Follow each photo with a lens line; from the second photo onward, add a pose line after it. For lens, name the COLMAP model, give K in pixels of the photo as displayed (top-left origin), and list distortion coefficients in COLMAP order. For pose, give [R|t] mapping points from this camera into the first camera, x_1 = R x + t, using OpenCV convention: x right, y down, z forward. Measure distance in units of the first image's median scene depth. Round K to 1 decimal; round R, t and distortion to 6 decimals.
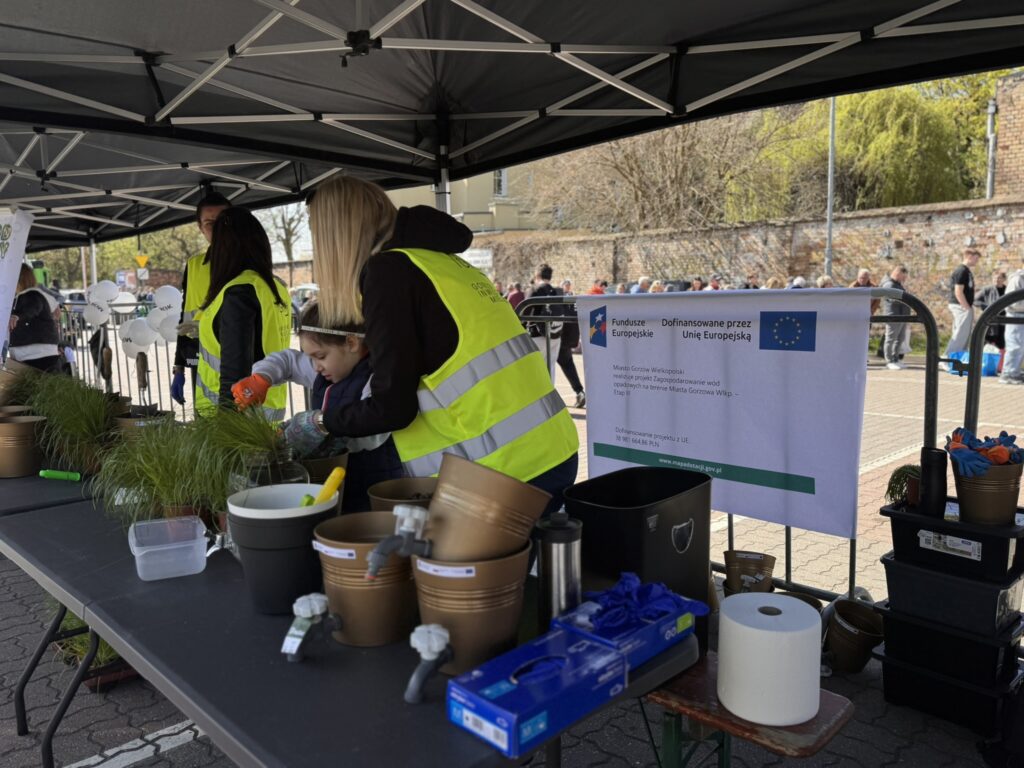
lens RADIAL K [[777.5, 0, 510.1], [0, 777.5, 384.0], [0, 0, 1]] dist [0.006340, 0.000901]
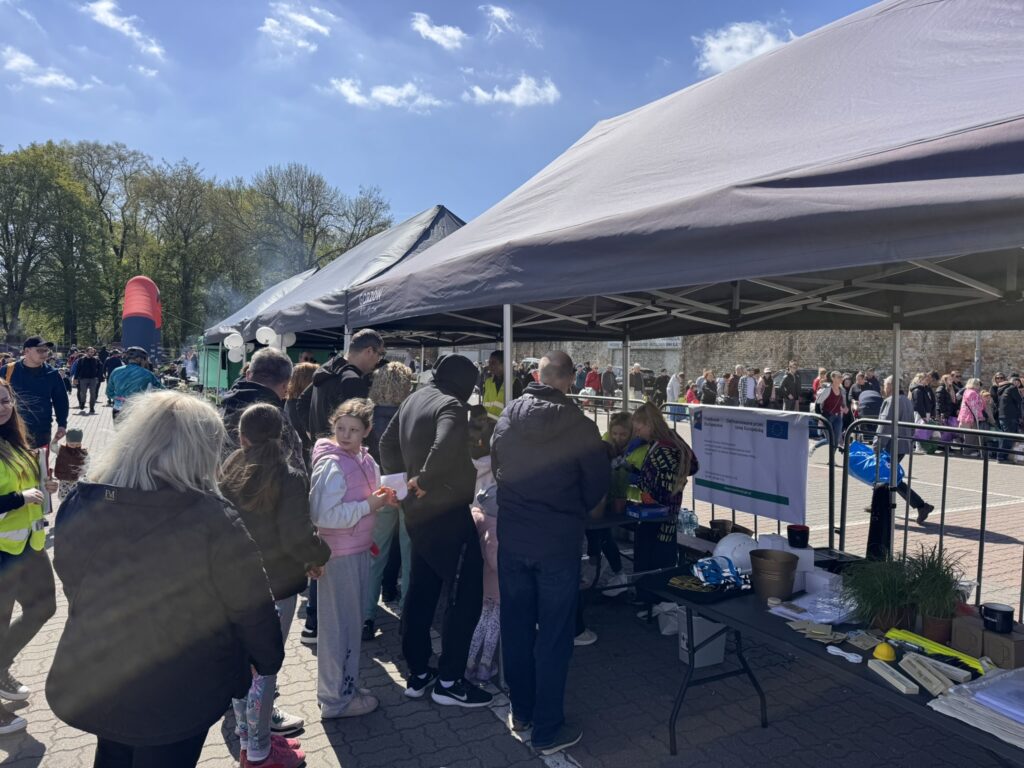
lens RADIAL K [[699.1, 0, 504.2], [0, 699.1, 385.9], [0, 0, 1]] dist [0.012168, 0.000506]
pose [[0.961376, 0.044255, -0.271657, 0.132055], [-0.066332, 0.995151, -0.072629, 0.004341], [0.267125, 0.087843, 0.959650, -1.010531]]
